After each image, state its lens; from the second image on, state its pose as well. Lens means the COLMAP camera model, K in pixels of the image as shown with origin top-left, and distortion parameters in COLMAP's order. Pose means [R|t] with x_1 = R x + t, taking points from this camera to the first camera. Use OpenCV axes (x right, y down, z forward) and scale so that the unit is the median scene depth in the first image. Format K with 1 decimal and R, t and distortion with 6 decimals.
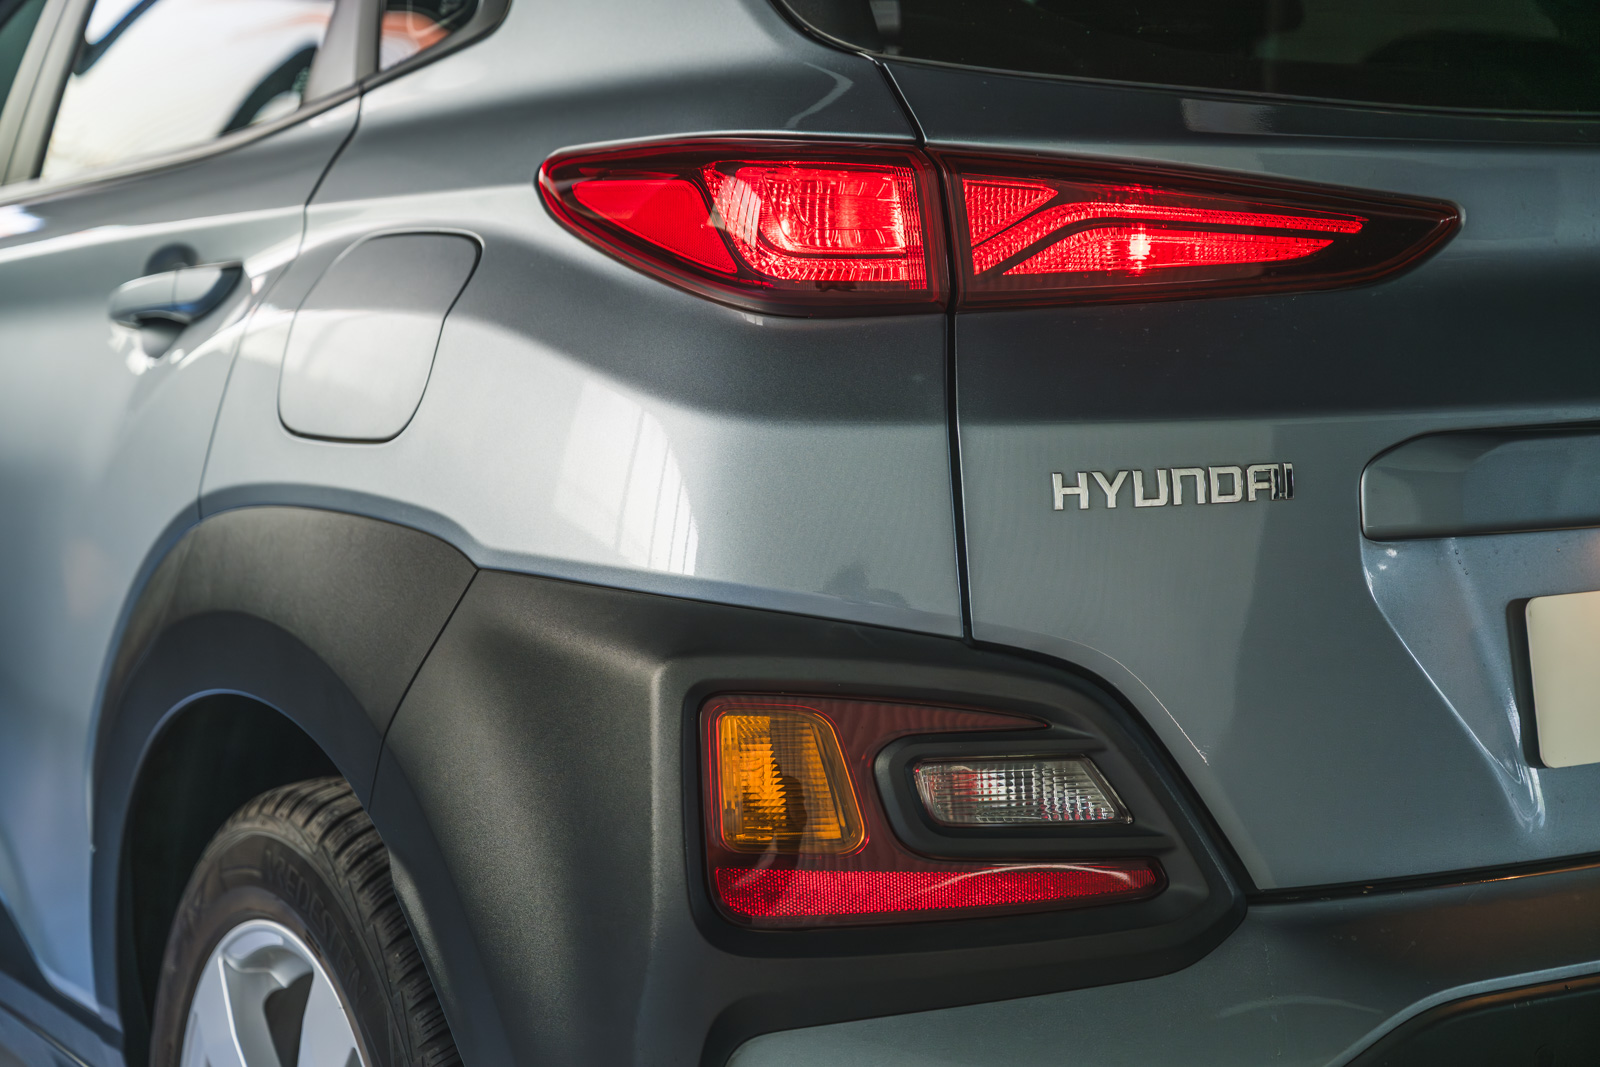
lens RADIAL K [[3232.7, 0, 811.1], [0, 3232.7, 535.8], [0, 0, 1]] dist [0.080441, 0.000000]
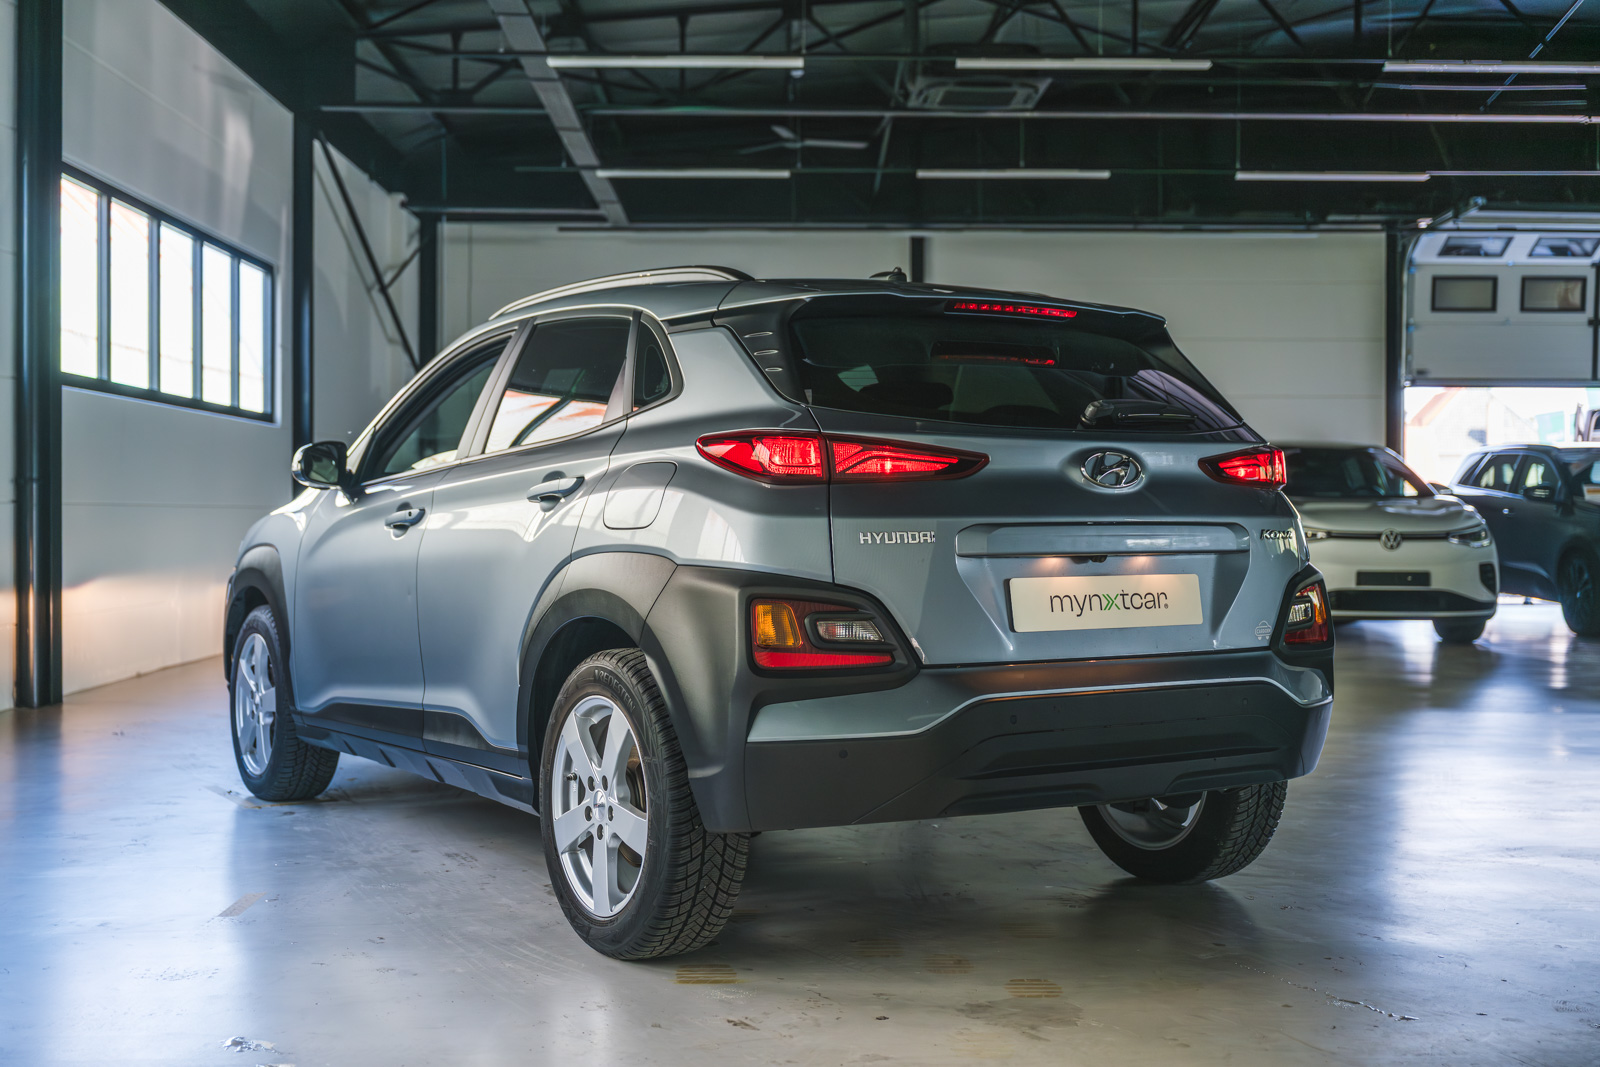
lens RADIAL K [[1838.7, 0, 792.4], [0, 1838.7, 533.3], [0, 0, 1]] dist [-0.001270, 0.000000]
pose [[0.999577, 0.012335, 0.026332, -0.040142], [-0.009913, 0.995871, -0.090236, 0.142863], [-0.027337, 0.089937, 0.995572, -0.802092]]
